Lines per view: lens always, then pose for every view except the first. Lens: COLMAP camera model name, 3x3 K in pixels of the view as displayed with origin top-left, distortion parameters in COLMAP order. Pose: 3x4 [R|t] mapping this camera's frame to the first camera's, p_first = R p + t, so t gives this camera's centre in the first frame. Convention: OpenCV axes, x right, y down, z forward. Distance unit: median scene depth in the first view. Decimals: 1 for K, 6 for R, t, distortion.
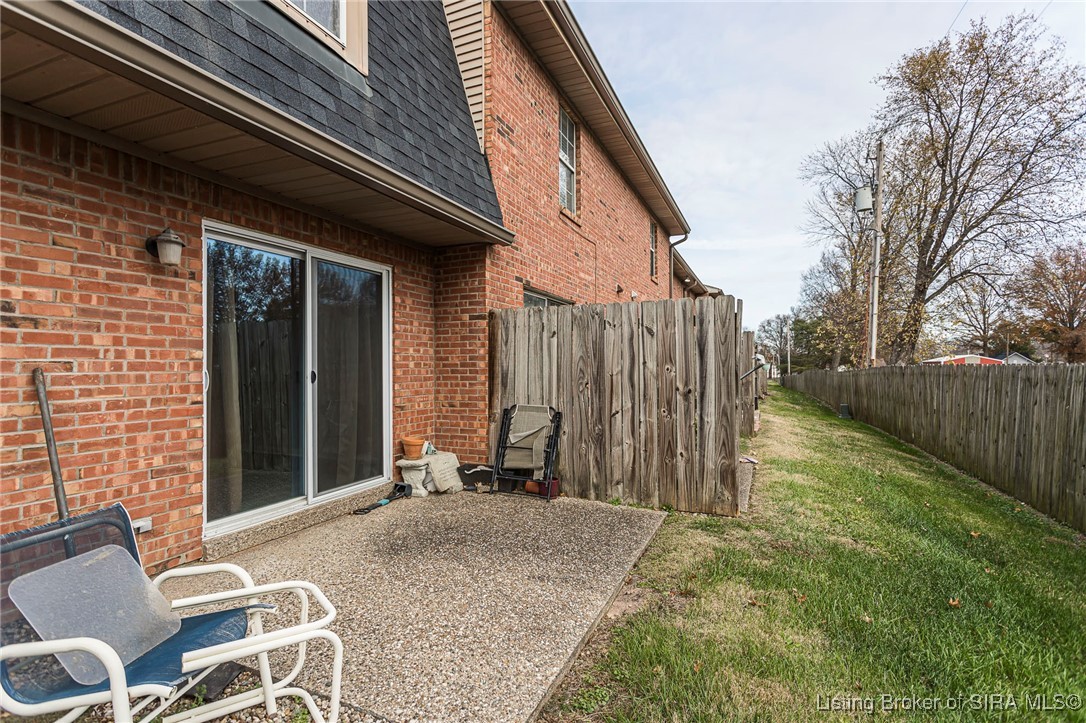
lens RADIAL K [[506.4, 0, 543.0], [0, 506.4, 361.5], [0, 0, 1]] dist [-0.000590, 0.000158]
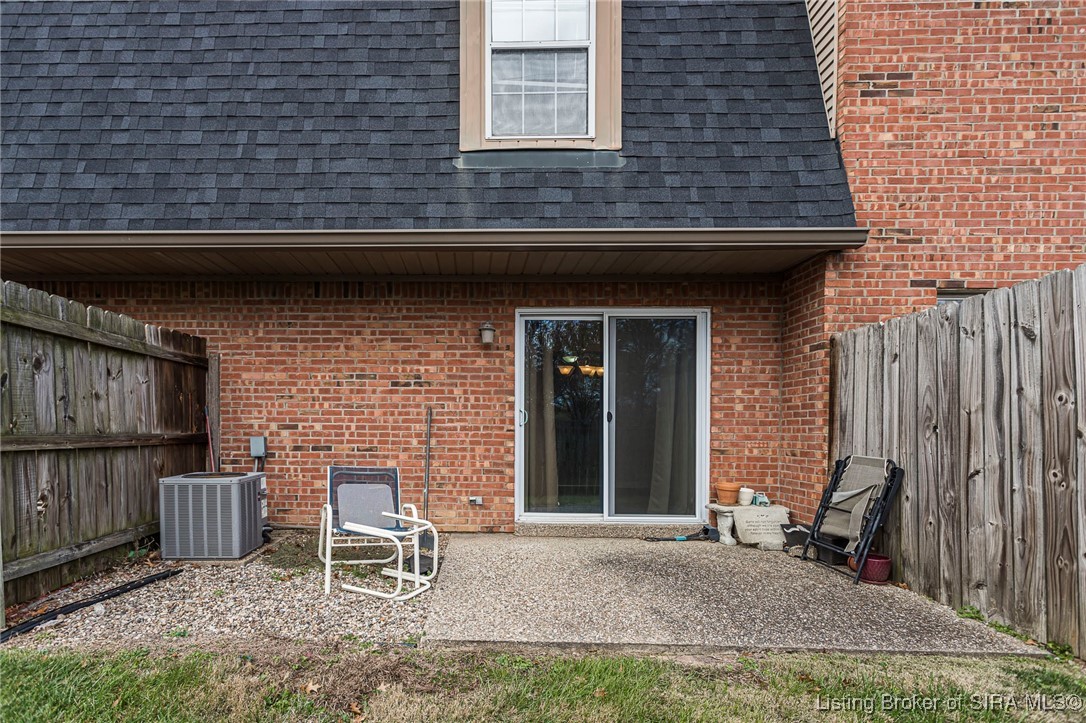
lens RADIAL K [[545.7, 0, 486.5], [0, 545.7, 443.2], [0, 0, 1]] dist [-0.002619, 0.000000]
pose [[0.393450, 0.029757, -0.918864, 0.627374], [0.000533, 0.999468, 0.032595, 0.050995], [0.919346, -0.013314, 0.393225, 0.218411]]
